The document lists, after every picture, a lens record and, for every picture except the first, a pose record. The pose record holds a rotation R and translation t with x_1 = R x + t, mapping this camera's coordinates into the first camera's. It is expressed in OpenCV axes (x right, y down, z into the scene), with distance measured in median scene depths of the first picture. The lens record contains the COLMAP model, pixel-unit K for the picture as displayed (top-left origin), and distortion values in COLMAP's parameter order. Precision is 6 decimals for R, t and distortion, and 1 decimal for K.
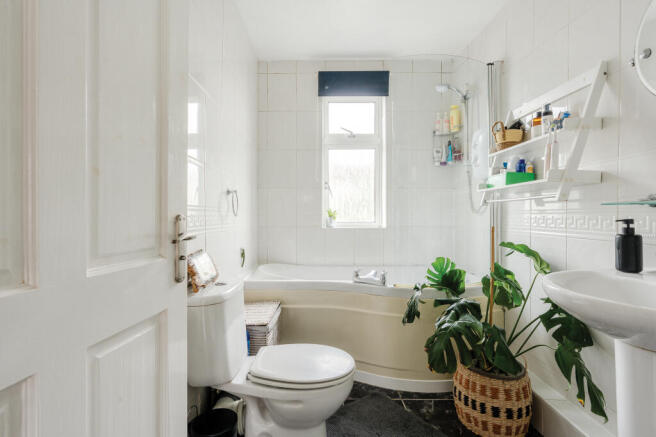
lens RADIAL K [[309.7, 0, 326.8], [0, 309.7, 216.8], [0, 0, 1]] dist [-0.000856, 0.001303]
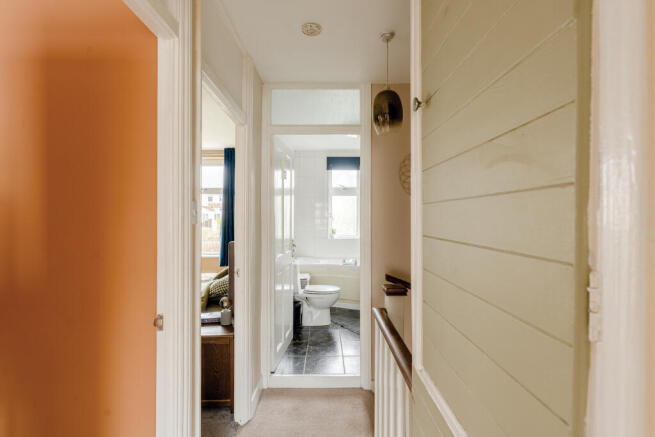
lens RADIAL K [[298.7, 0, 327.9], [0, 298.7, 219.6], [0, 0, 1]] dist [-0.006865, 0.000808]
pose [[0.999937, 0.002252, -0.010979, 0.001588], [-0.002278, 0.999995, -0.002400, -0.077299], [0.010974, 0.002425, 0.999937, -0.839923]]
